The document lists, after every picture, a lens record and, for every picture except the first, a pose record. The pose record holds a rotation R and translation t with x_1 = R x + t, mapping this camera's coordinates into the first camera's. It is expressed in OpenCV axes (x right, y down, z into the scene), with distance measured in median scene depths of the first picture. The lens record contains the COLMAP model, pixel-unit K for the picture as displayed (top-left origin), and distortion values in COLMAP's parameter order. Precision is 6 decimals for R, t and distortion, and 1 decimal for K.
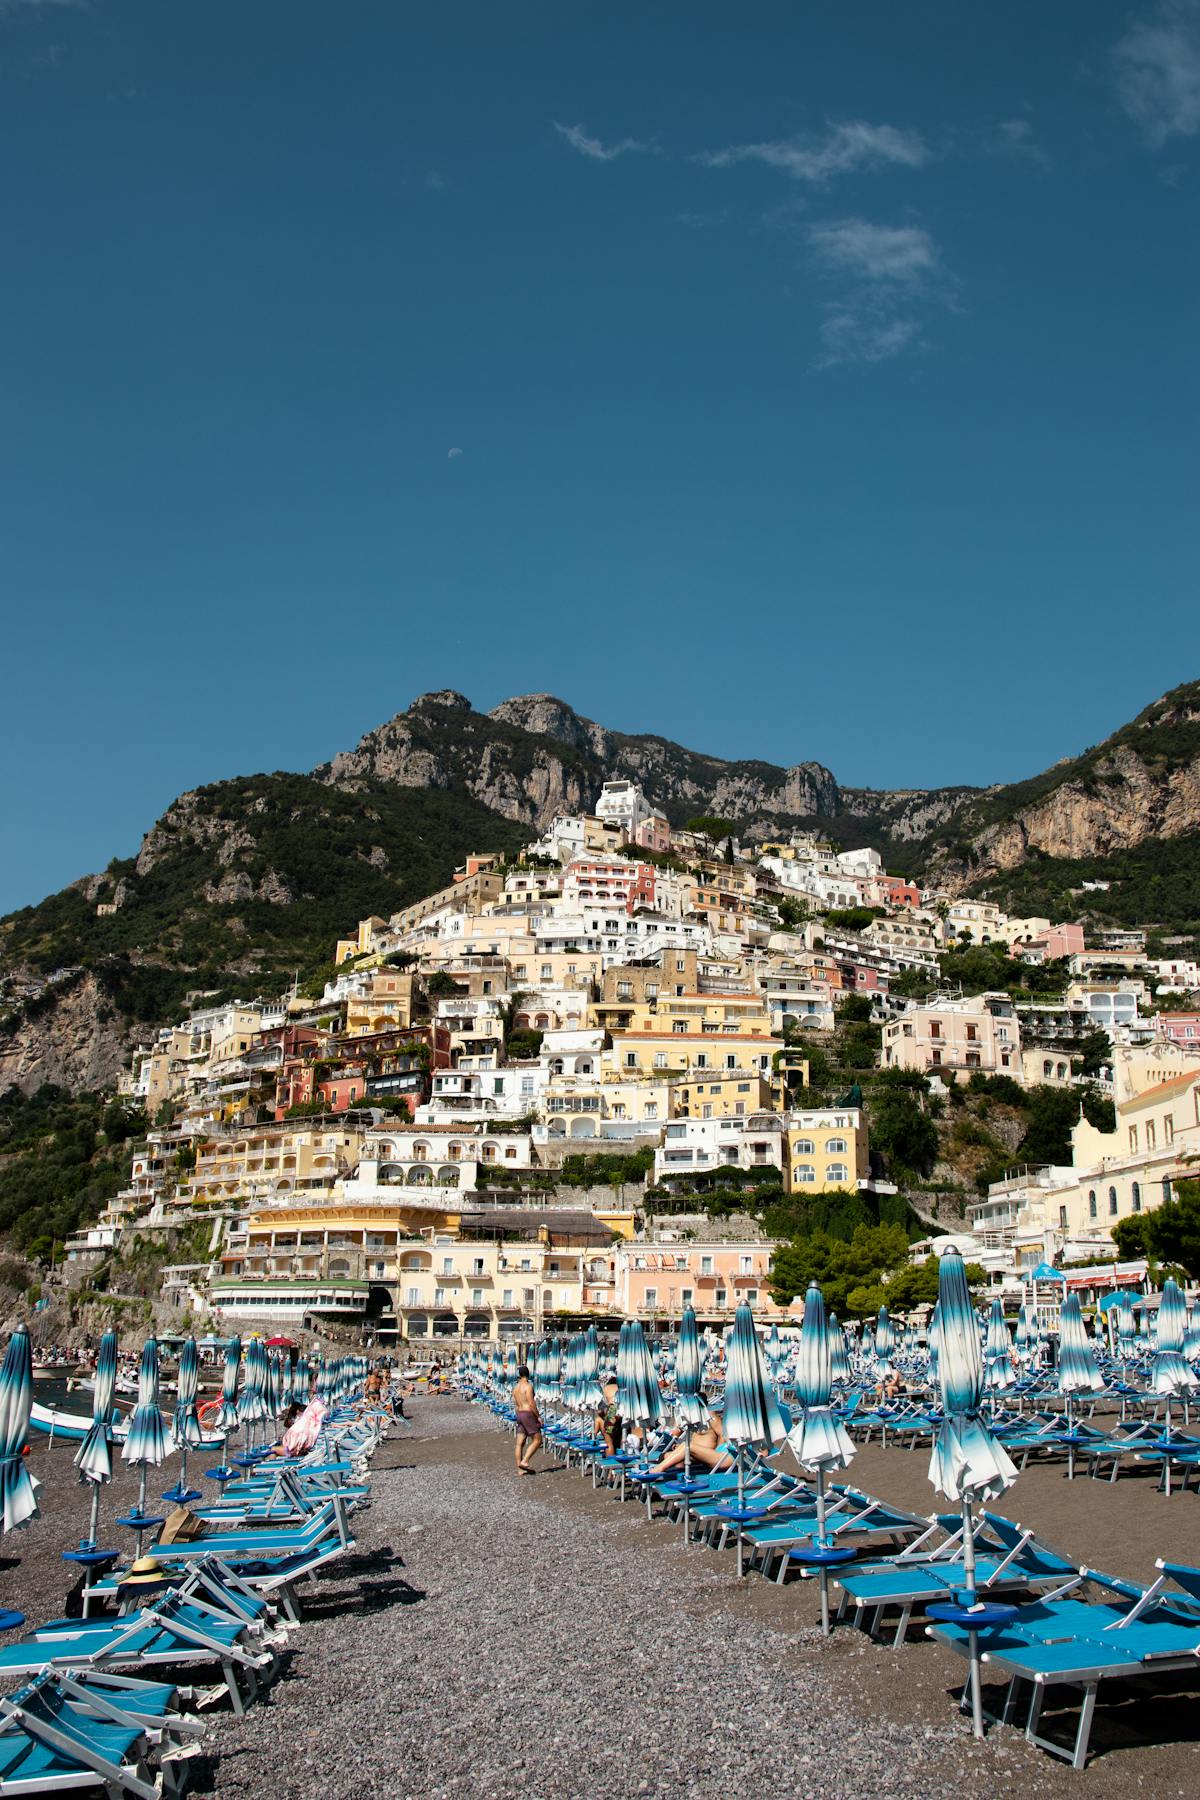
lens RADIAL K [[1617.4, 0, 600.0], [0, 1617.4, 900.0], [0, 0, 1]] dist [-0.004750, 0.000574]
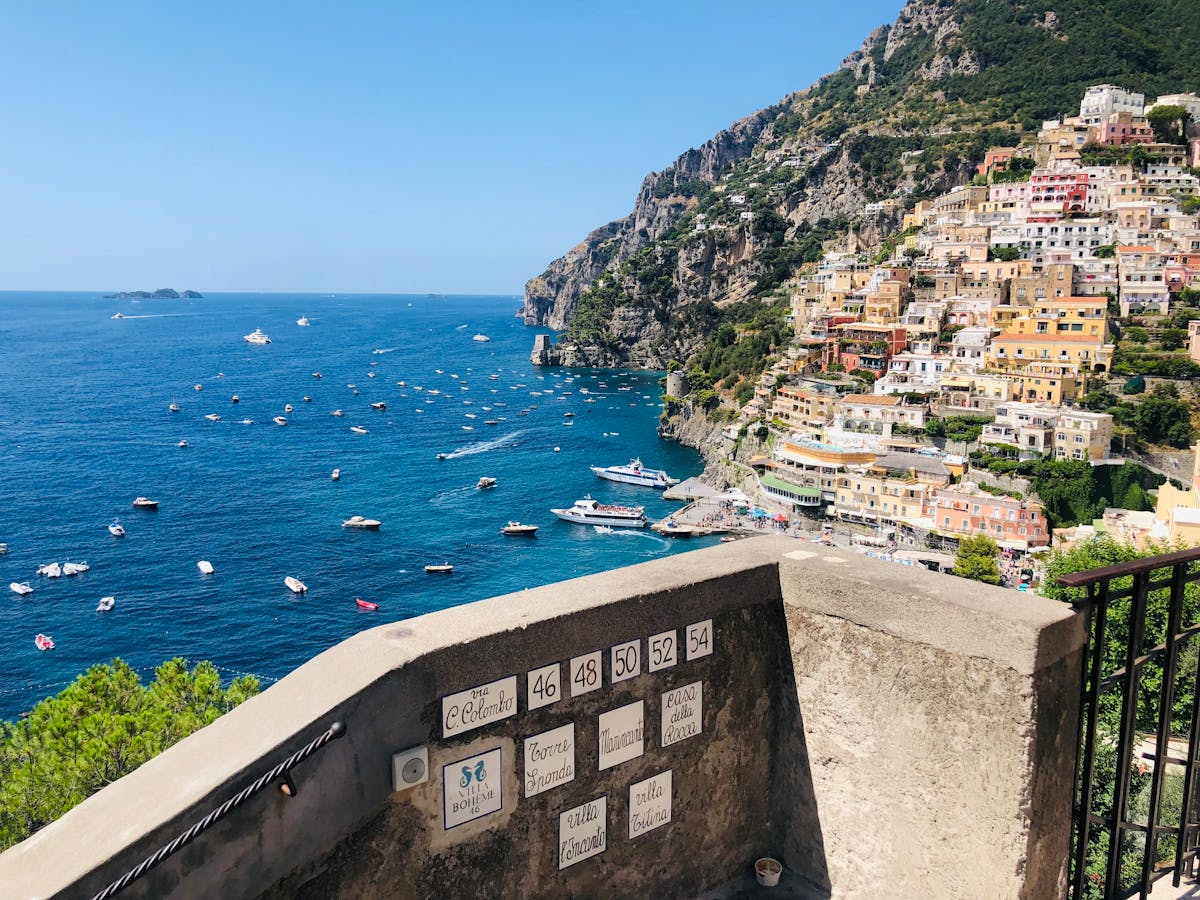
lens RADIAL K [[1013.5, 0, 600.0], [0, 1013.5, 450.0], [0, 0, 1]] dist [0.006955, 0.012859]
pose [[0.819992, 0.079789, -0.566787, 0.089822], [0.162166, 0.917275, 0.363742, -0.084092], [0.548922, -0.390179, 0.739219, -0.028912]]
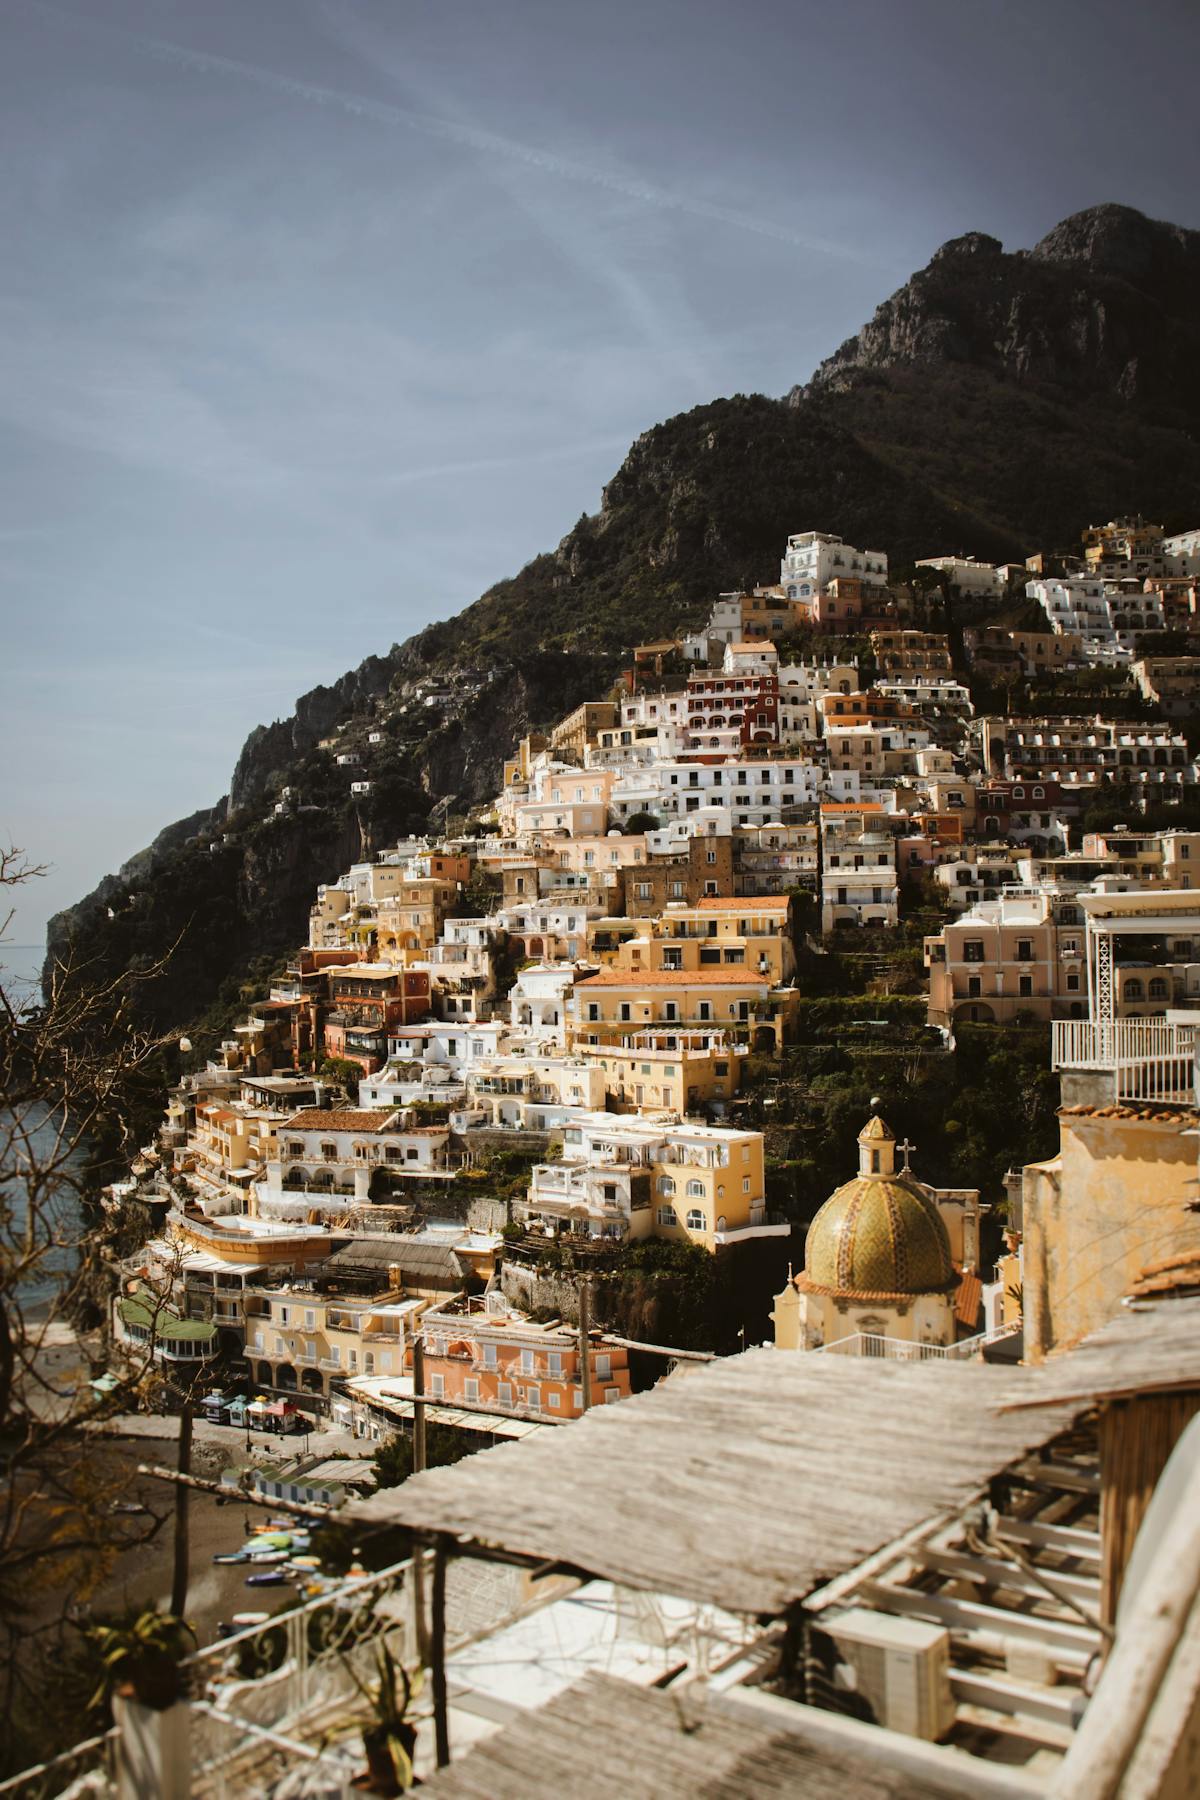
lens RADIAL K [[1713.1, 0, 600.0], [0, 1713.1, 900.0], [0, 0, 1]] dist [-0.120452, 0.156581]
pose [[0.920148, -0.041698, -0.389345, 0.116270], [0.142800, 0.961570, 0.234501, -0.052865], [0.364605, -0.271374, 0.890741, 0.061475]]
